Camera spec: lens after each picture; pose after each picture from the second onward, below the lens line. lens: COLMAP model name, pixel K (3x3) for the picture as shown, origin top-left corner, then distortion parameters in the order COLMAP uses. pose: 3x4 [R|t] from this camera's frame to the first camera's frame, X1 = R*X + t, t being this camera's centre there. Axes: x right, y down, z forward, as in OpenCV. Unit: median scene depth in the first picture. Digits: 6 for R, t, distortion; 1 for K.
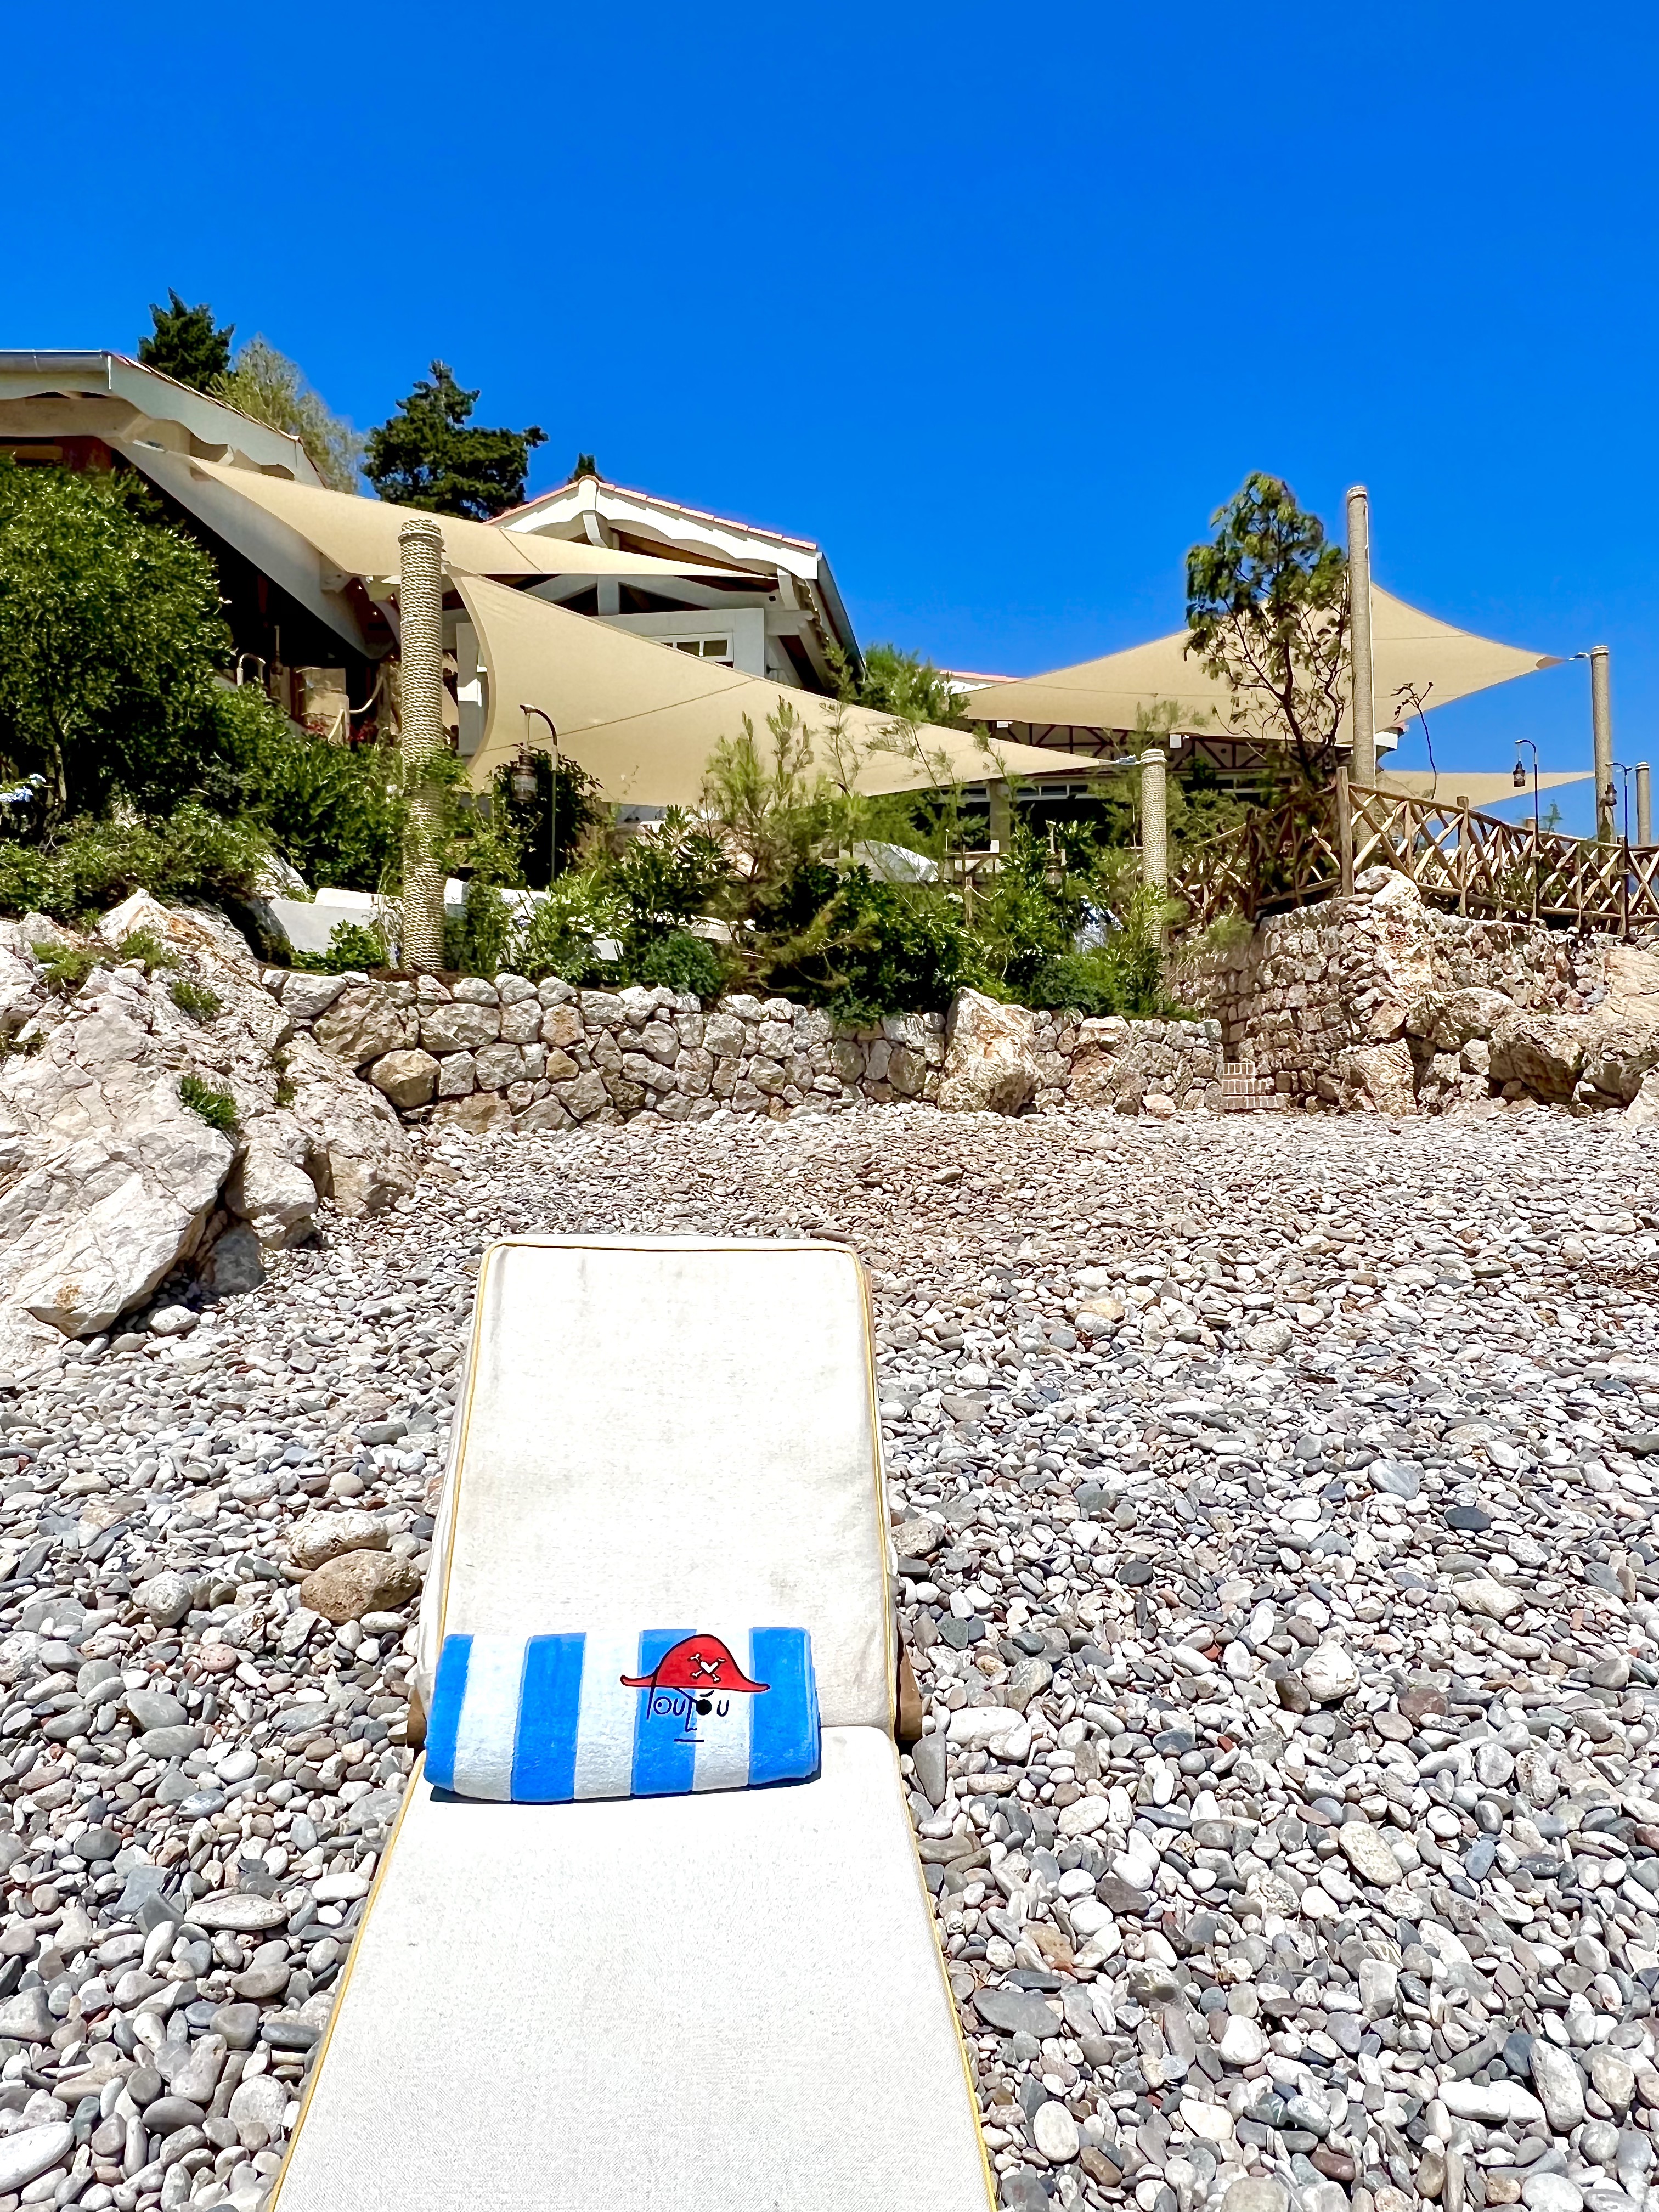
lens RADIAL K [[1432.7, 0, 832.3], [0, 1432.7, 1109.7], [0, 0, 1]] dist [0.028667, 0.003396]
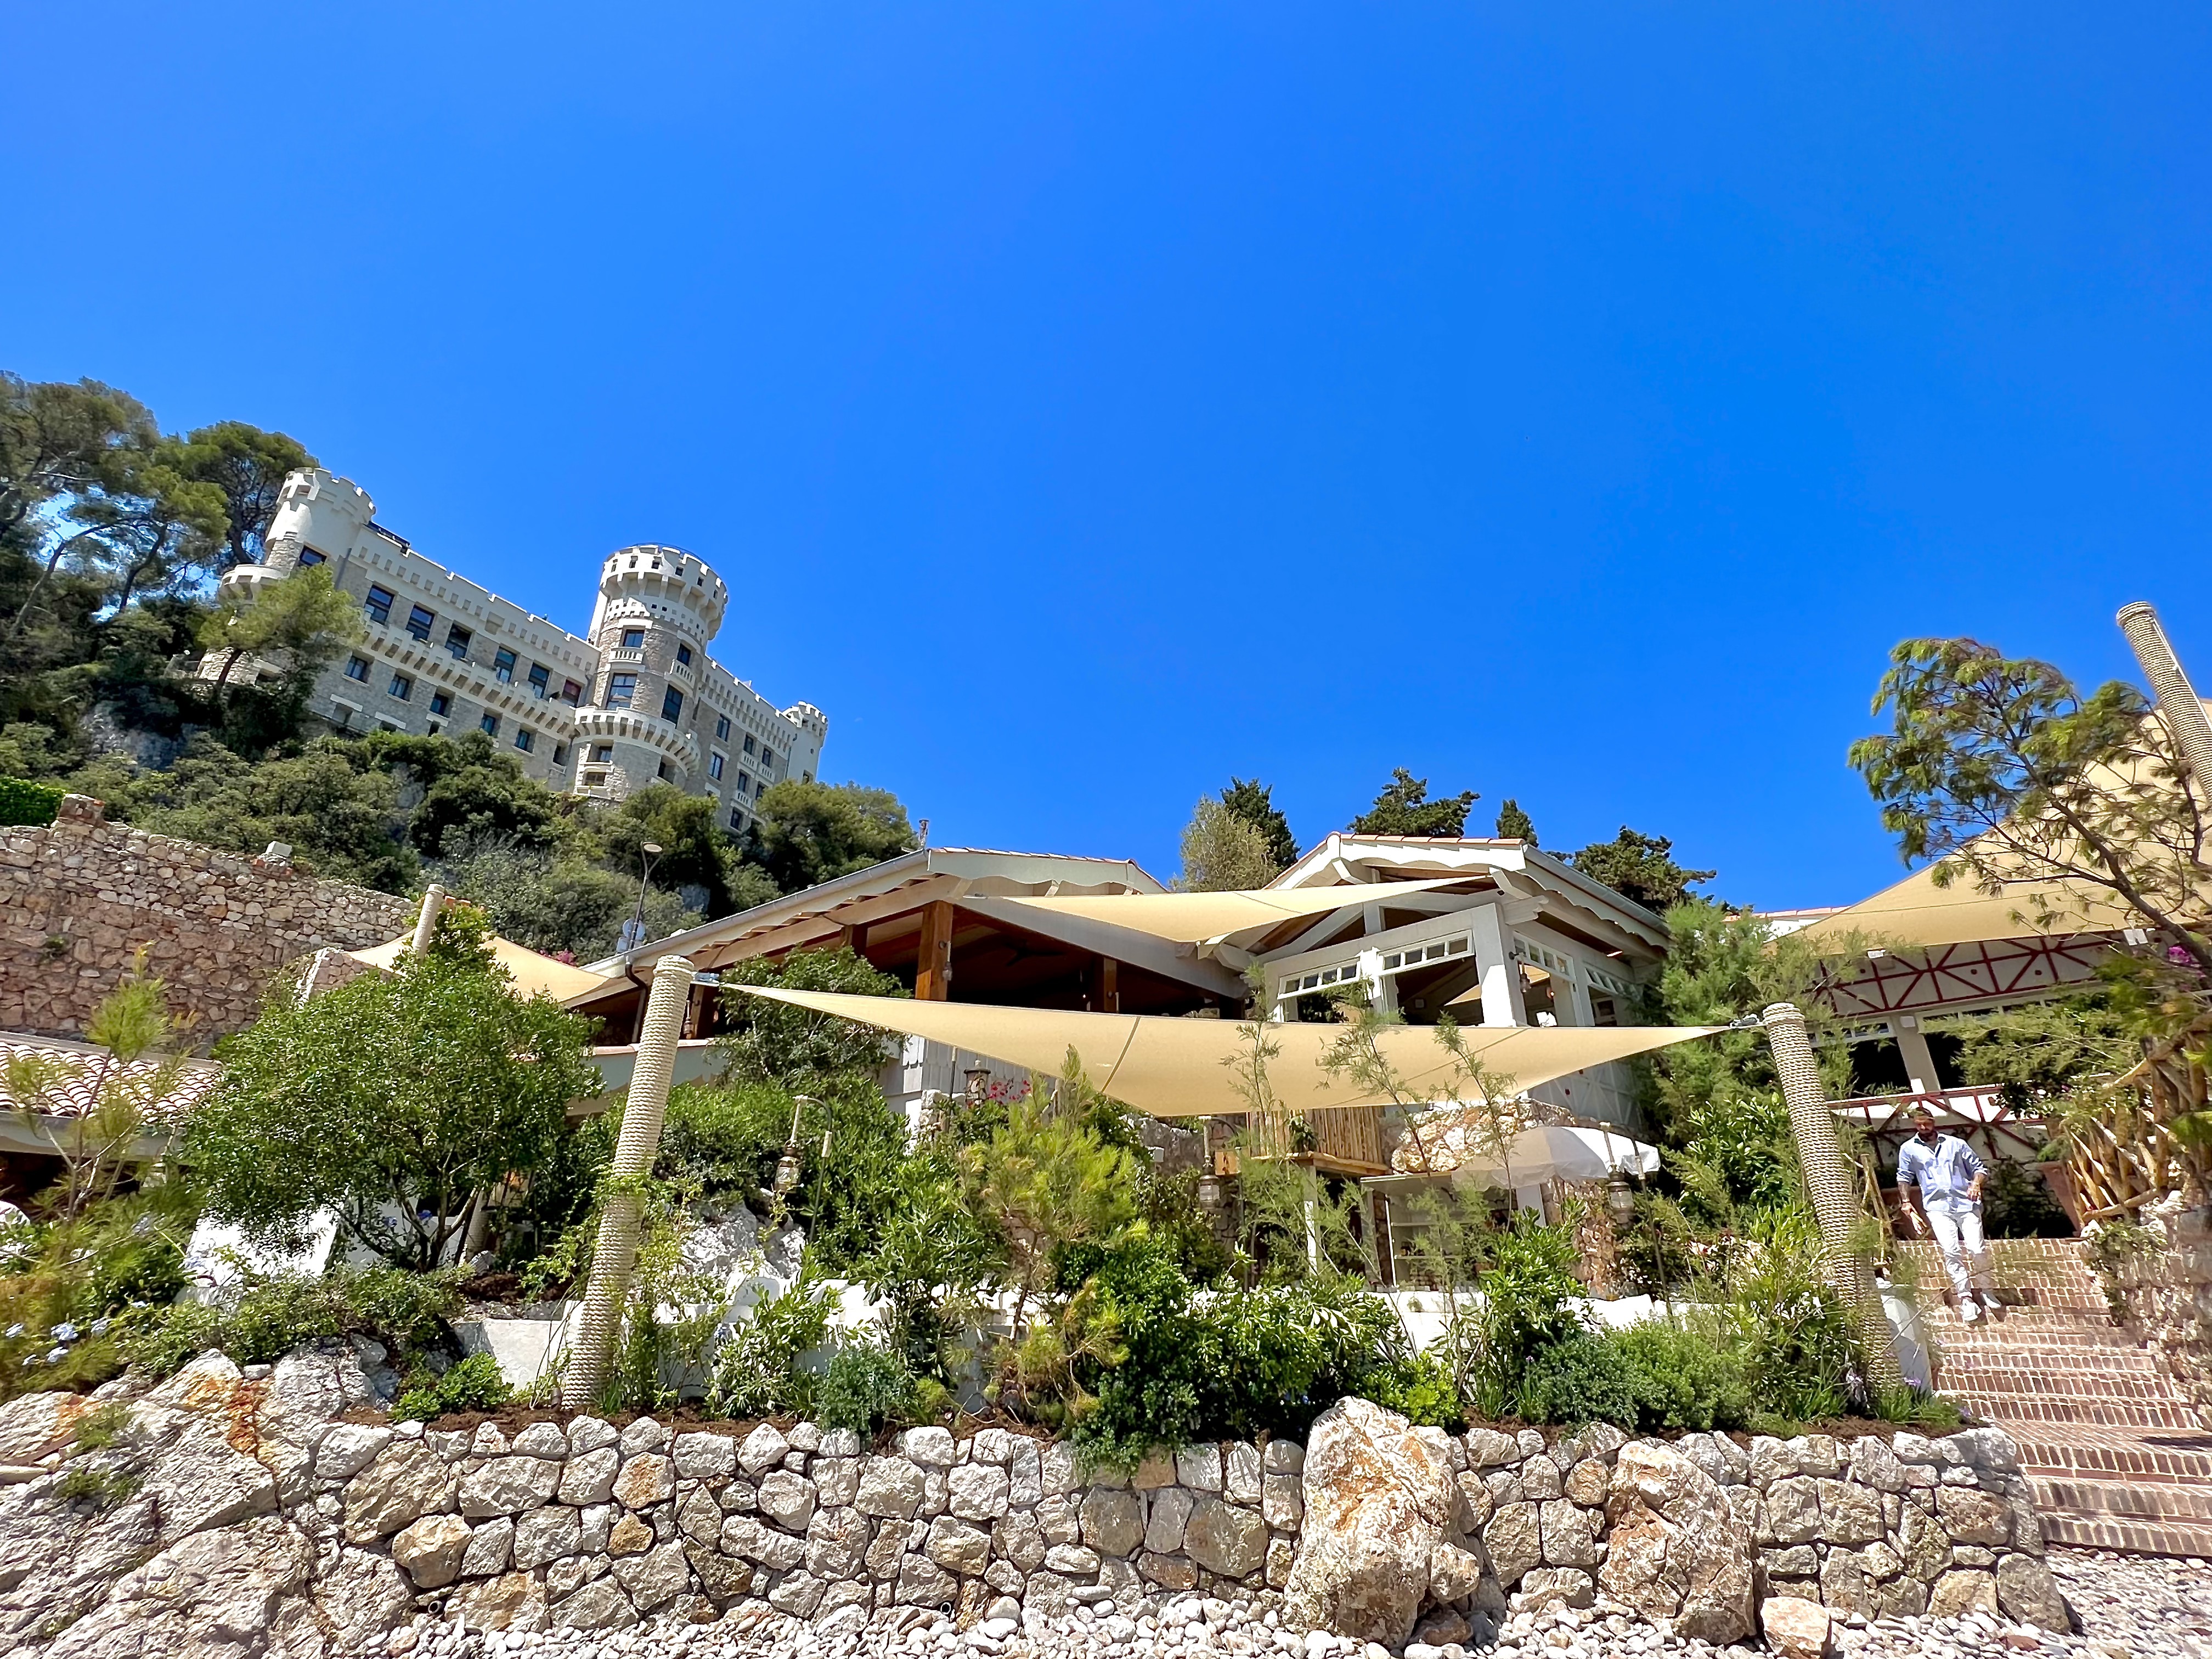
lens RADIAL K [[1045.6, 0, 1086.0], [0, 1045.6, 843.0], [0, 0, 1]] dist [-0.001146, 0.000050]
pose [[0.759311, -0.240593, -0.604617, 0.466861], [-0.028163, 0.916119, -0.399915, -0.158018], [0.650118, 0.320688, 0.688844, 0.576437]]
